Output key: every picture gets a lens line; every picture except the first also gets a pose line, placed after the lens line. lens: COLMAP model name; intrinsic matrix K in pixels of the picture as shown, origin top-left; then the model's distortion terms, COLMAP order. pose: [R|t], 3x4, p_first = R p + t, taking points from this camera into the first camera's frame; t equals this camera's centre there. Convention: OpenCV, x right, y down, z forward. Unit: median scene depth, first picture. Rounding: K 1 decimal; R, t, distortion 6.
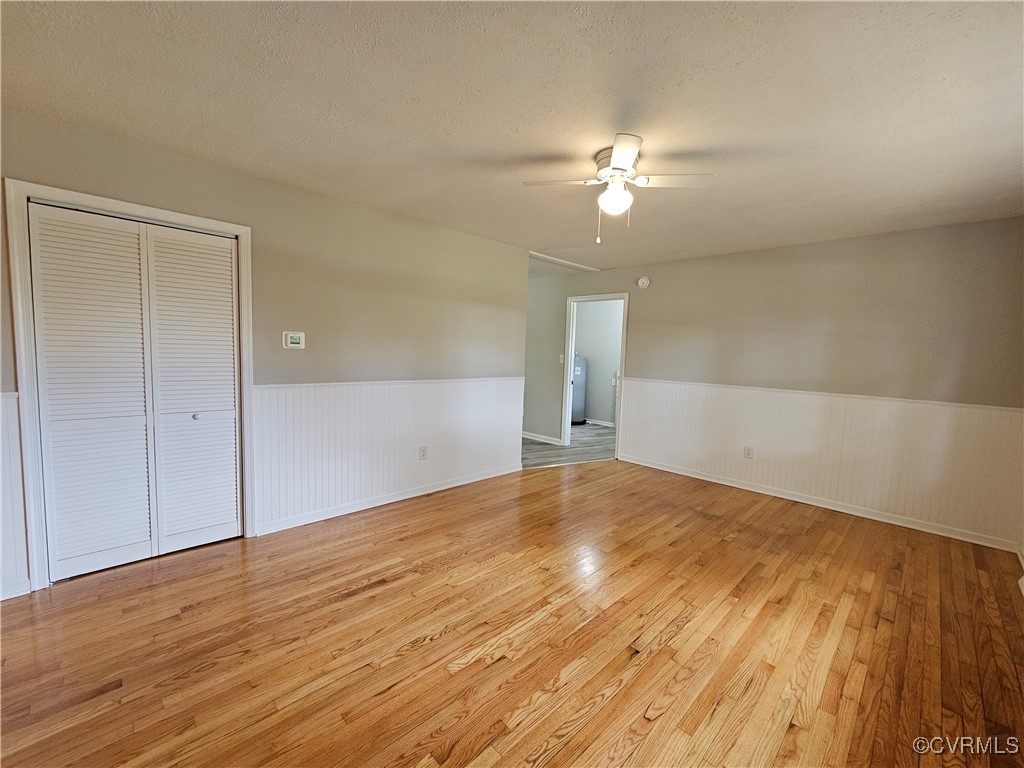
lens RADIAL K [[424.4, 0, 515.4], [0, 424.4, 386.7], [0, 0, 1]] dist [-0.002515, 0.001352]
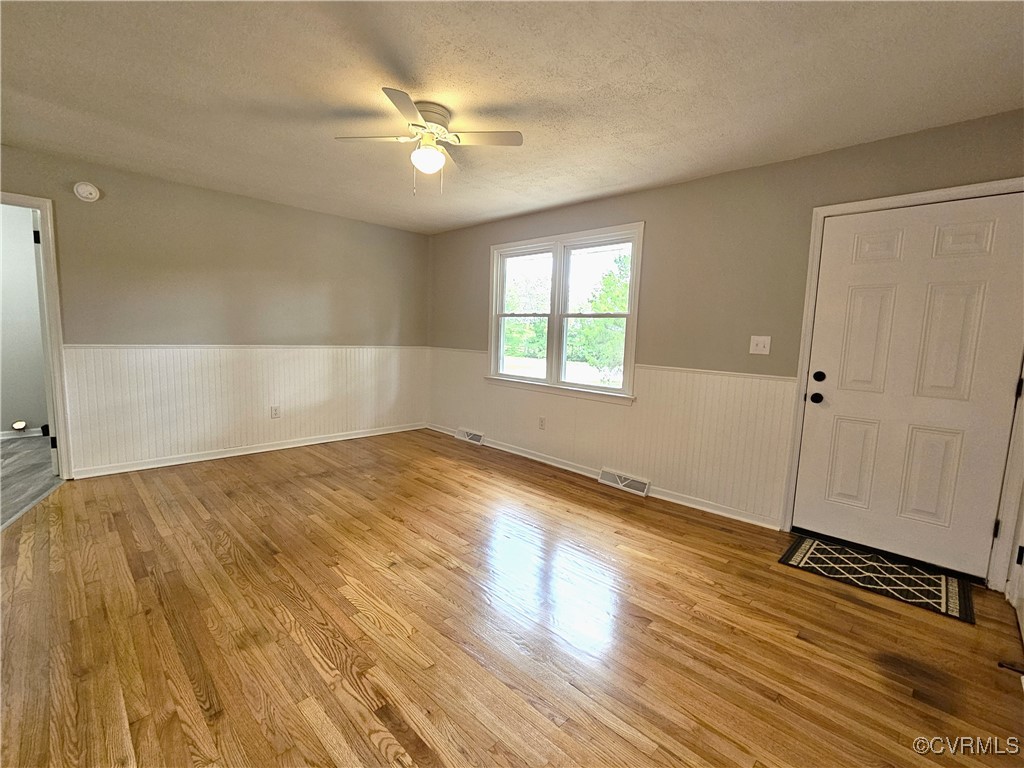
lens RADIAL K [[454.0, 0, 510.7], [0, 454.0, 384.8], [0, 0, 1]] dist [-0.000618, 0.000494]
pose [[-0.009731, -0.146725, 0.989130, -0.658833], [0.049709, 0.987882, 0.147029, -0.047609], [-0.998716, 0.050599, -0.002319, 0.615801]]
